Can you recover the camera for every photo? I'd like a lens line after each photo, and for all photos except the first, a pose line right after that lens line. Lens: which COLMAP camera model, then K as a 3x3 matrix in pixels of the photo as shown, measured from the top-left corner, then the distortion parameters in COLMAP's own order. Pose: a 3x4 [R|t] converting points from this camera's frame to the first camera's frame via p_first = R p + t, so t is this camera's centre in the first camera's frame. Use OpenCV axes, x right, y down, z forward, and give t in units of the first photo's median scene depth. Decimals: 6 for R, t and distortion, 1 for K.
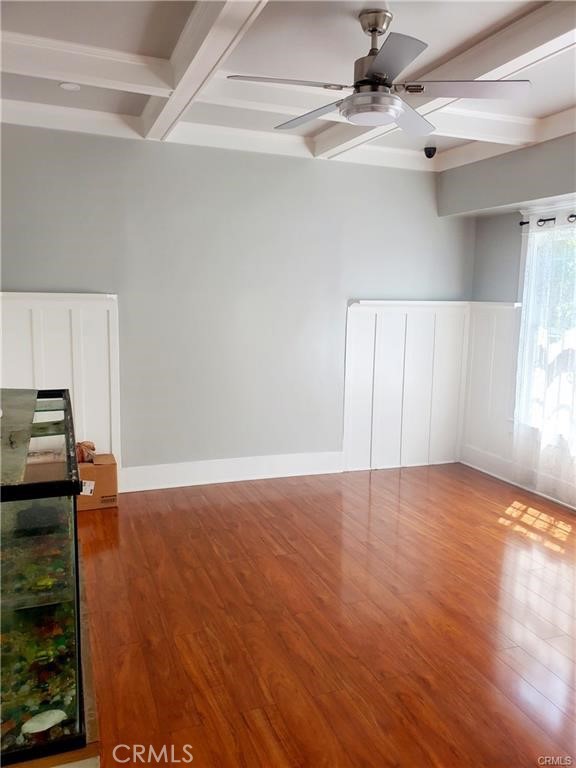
lens RADIAL K [[583.0, 0, 288.9], [0, 583.0, 380.0], [0, 0, 1]] dist [-0.009450, -0.001417]
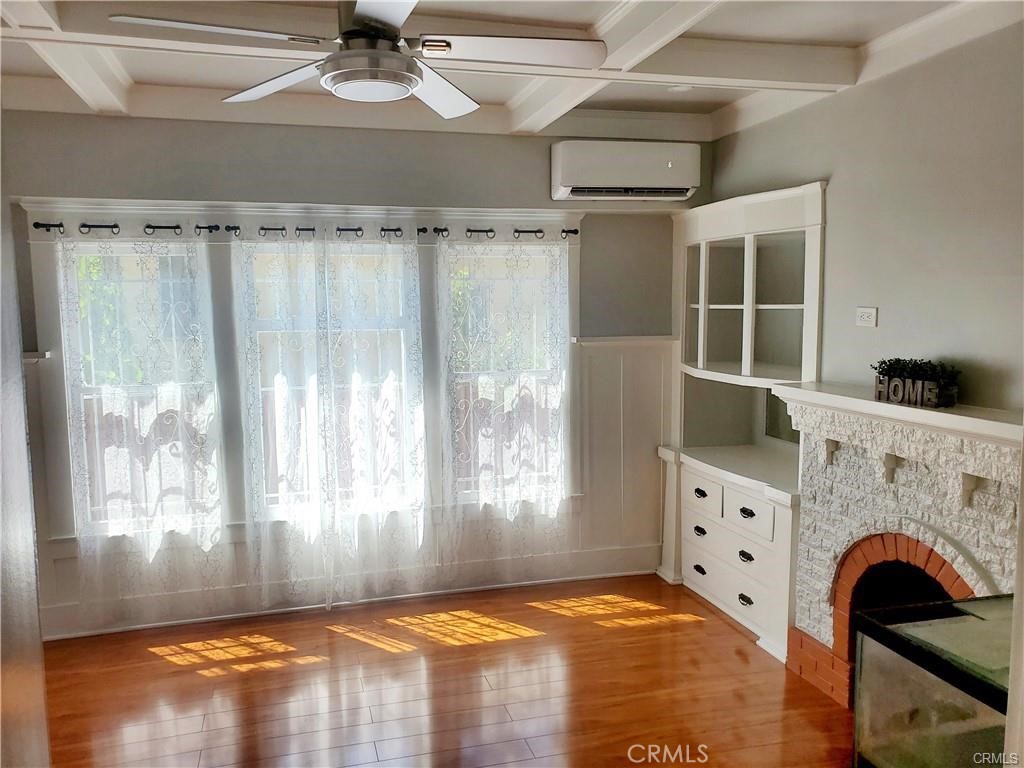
lens RADIAL K [[777.4, 0, 513.0], [0, 777.4, 388.3], [0, 0, 1]] dist [-0.009450, -0.001417]
pose [[0.091931, -0.125895, 0.987775, -0.438336], [0.152826, 0.982007, 0.110937, -0.126110], [-0.983968, 0.140759, 0.109517, 0.489599]]
